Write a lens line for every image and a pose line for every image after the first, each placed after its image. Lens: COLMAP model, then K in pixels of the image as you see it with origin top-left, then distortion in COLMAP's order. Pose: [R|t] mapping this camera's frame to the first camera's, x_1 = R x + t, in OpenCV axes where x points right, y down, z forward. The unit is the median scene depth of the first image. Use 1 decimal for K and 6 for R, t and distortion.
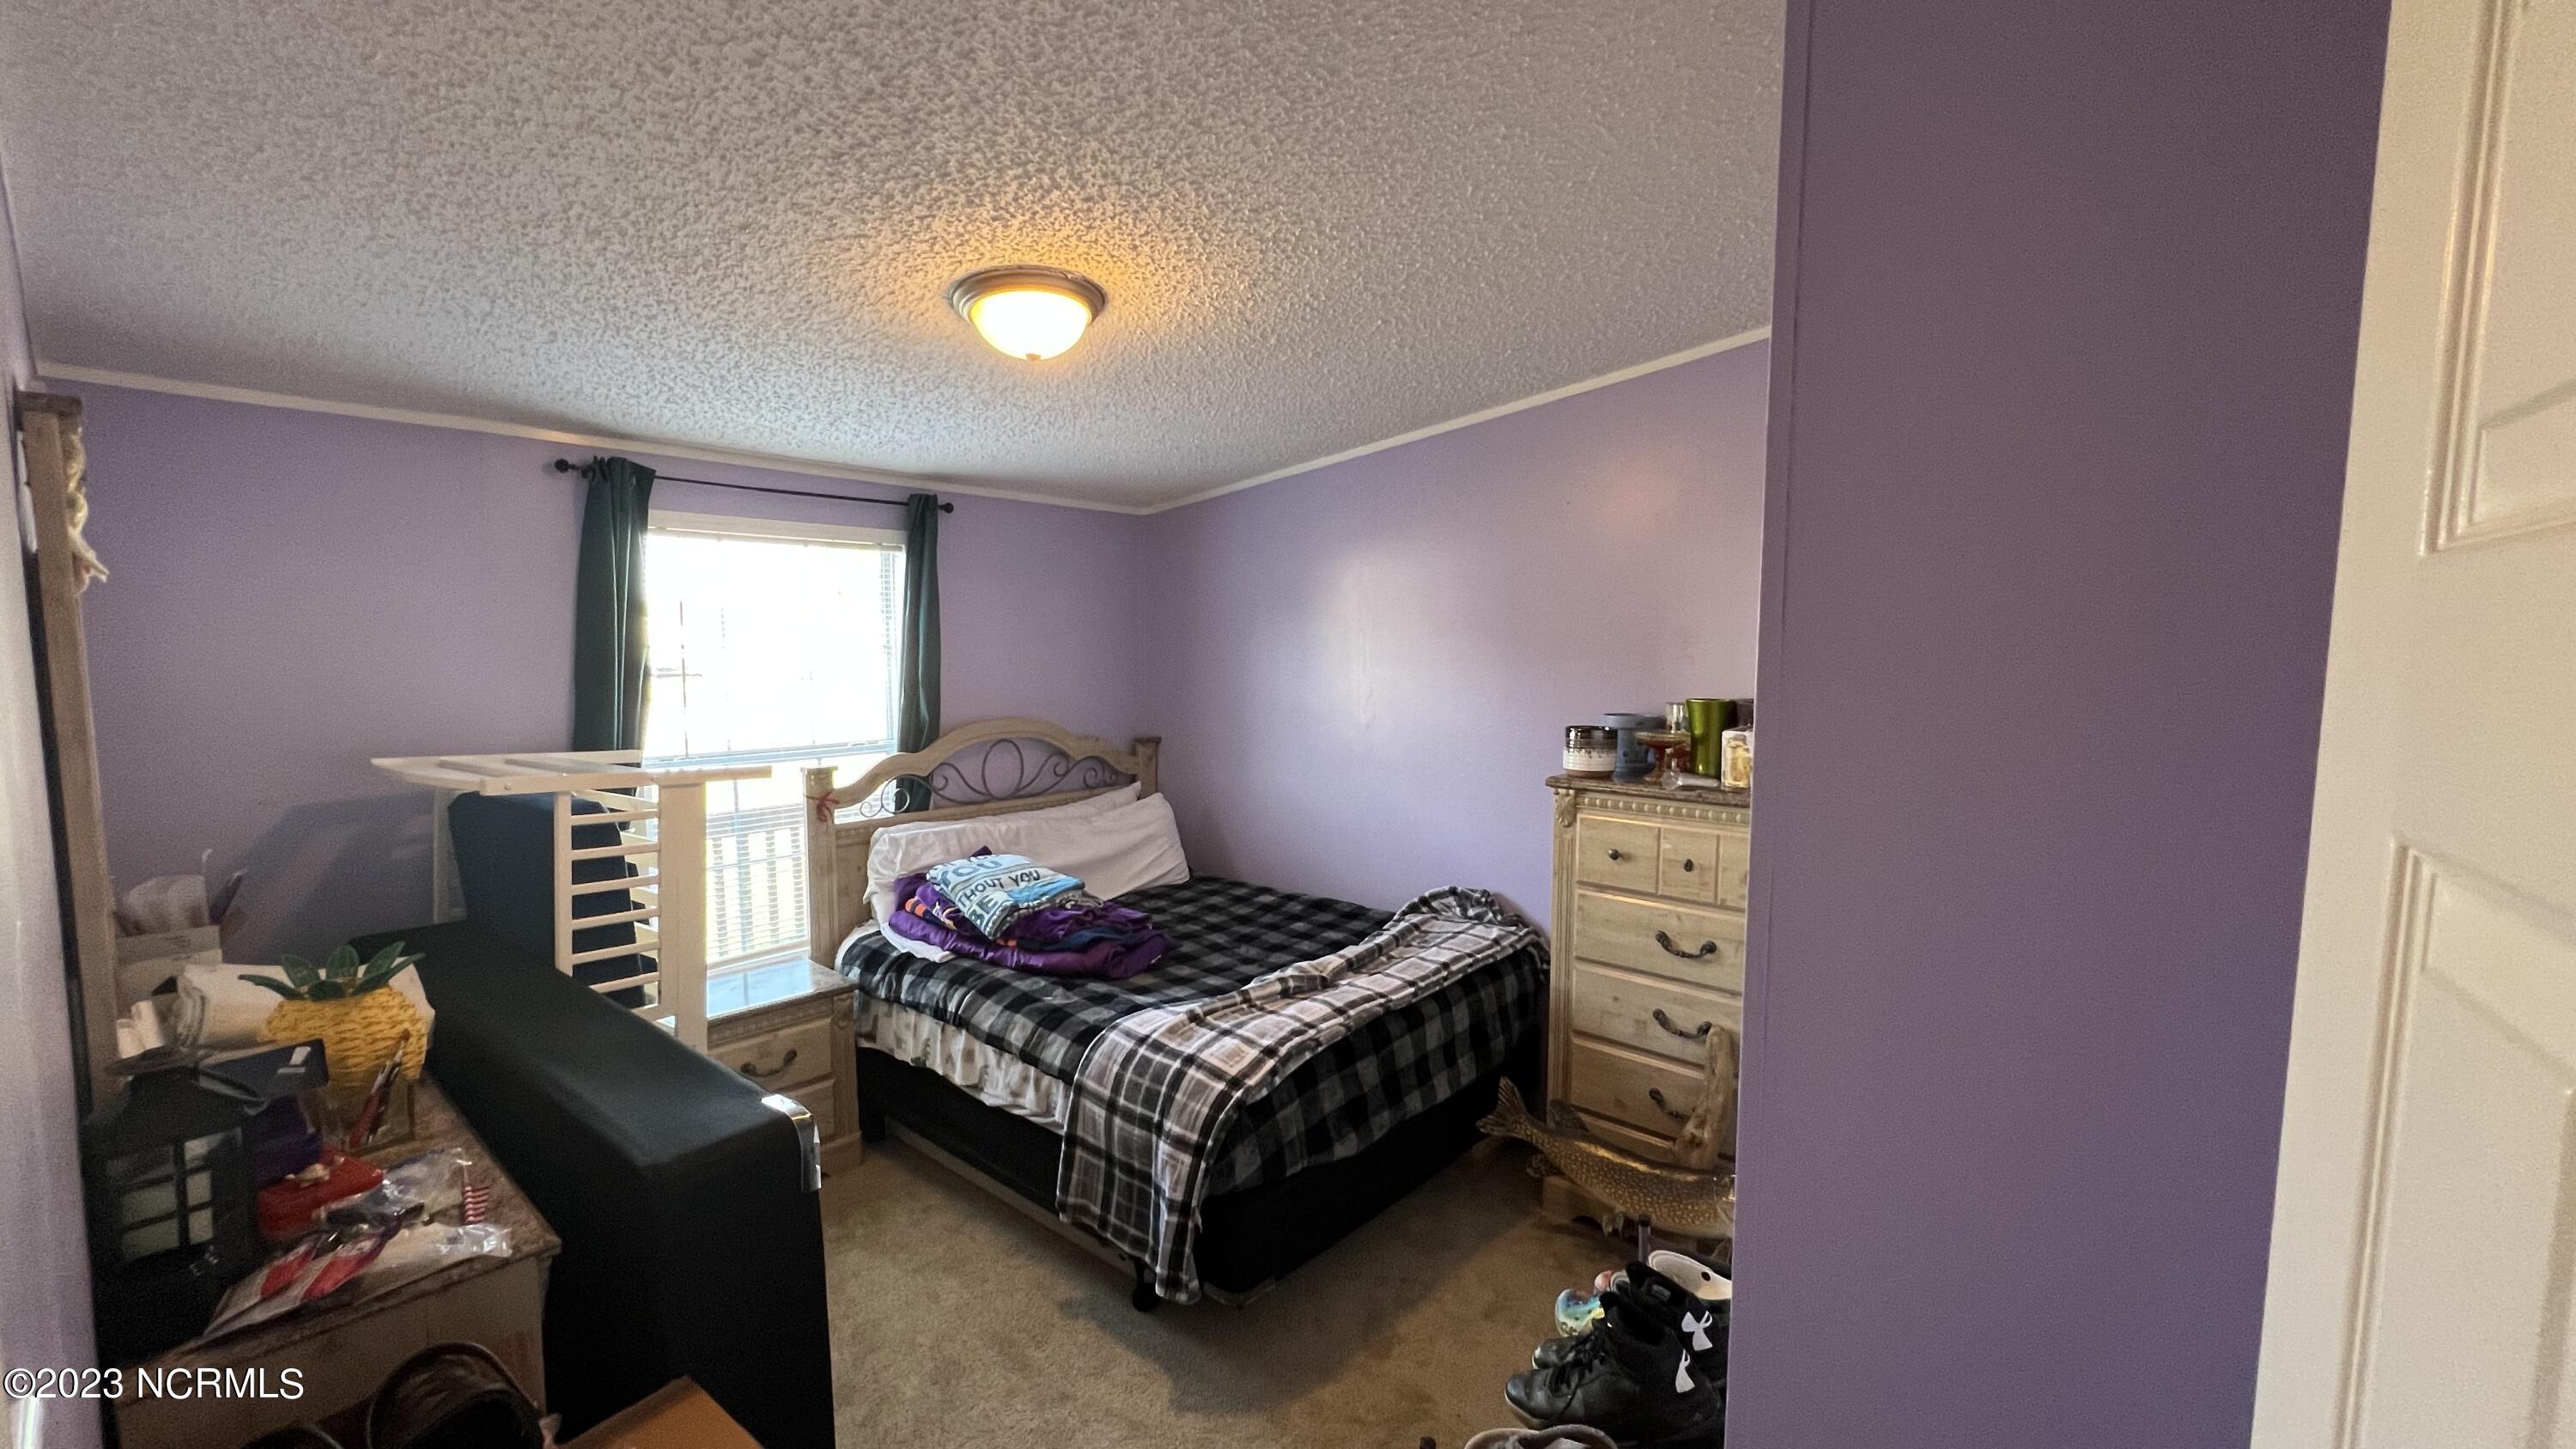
lens RADIAL K [[1032.5, 0, 1285.3], [0, 1032.5, 731.0], [0, 0, 1]] dist [-0.004086, 0.000310]
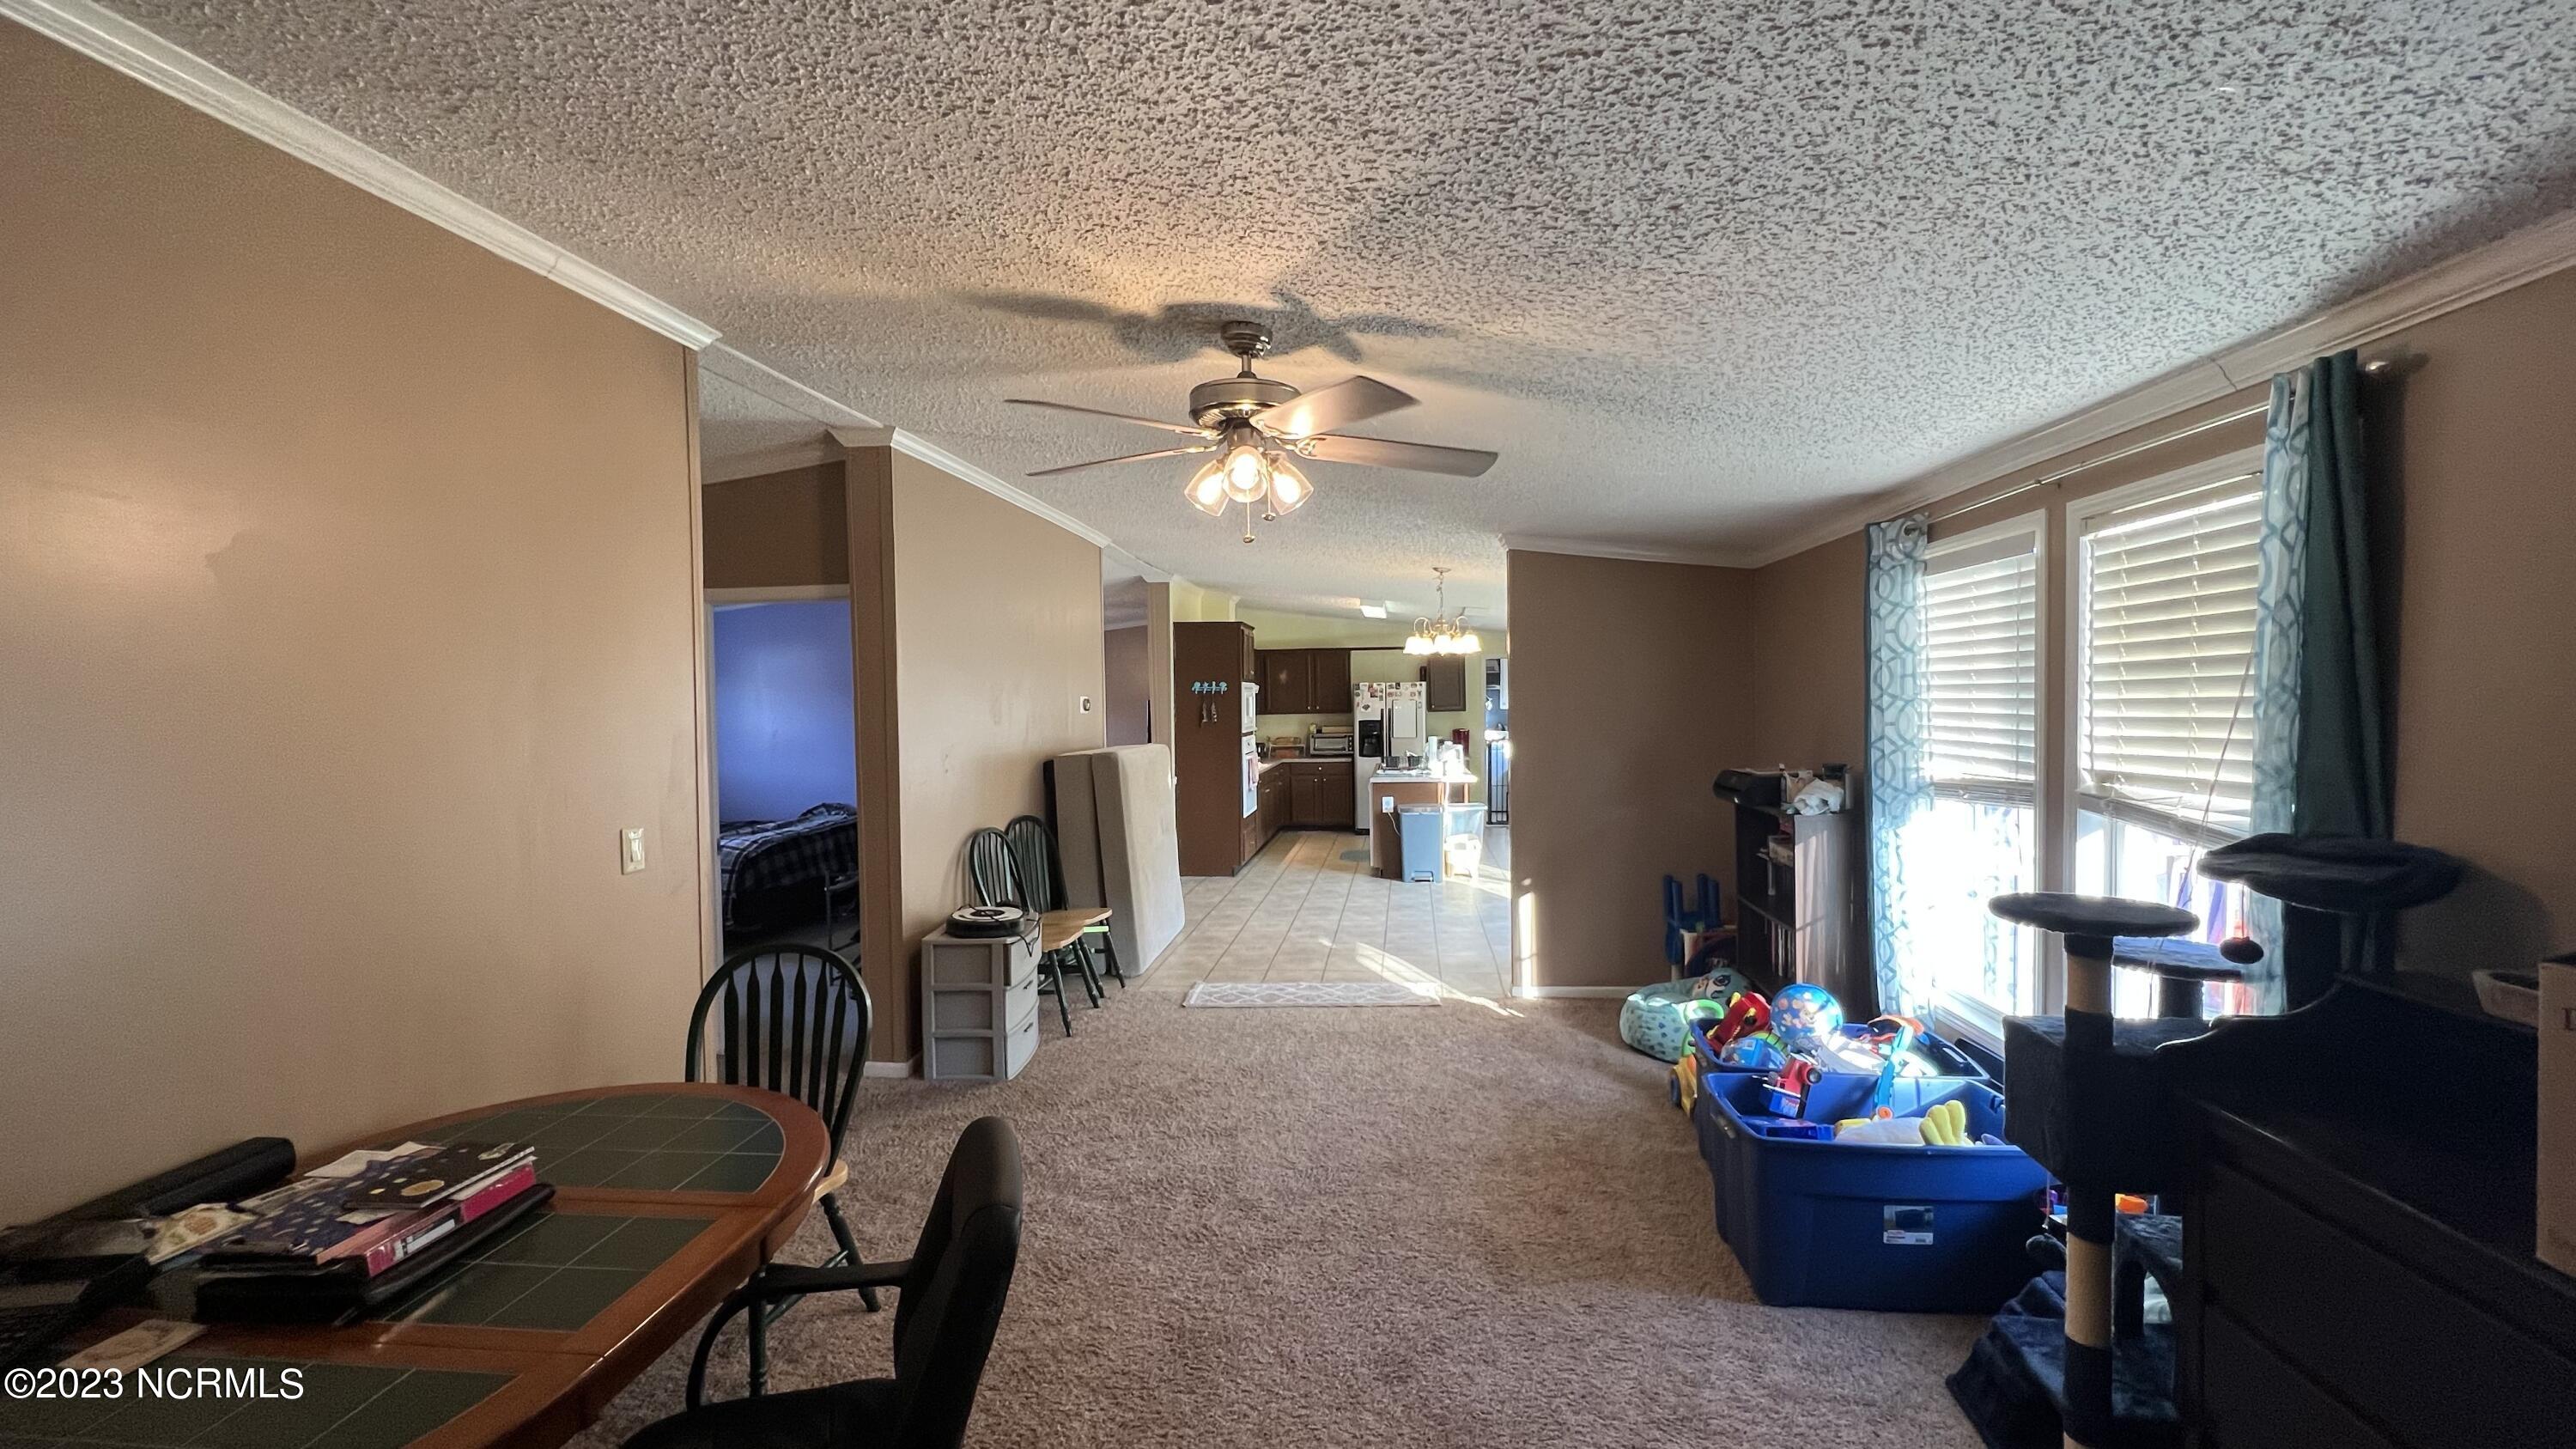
lens RADIAL K [[1032.5, 0, 1290.9], [0, 1032.5, 730.0], [0, 0, 1]] dist [-0.004086, 0.000310]
pose [[0.826595, -0.046341, 0.560885, -0.309410], [0.075249, 0.996756, -0.028544, 0.174356], [-0.557743, 0.065801, 0.827401, -1.775513]]
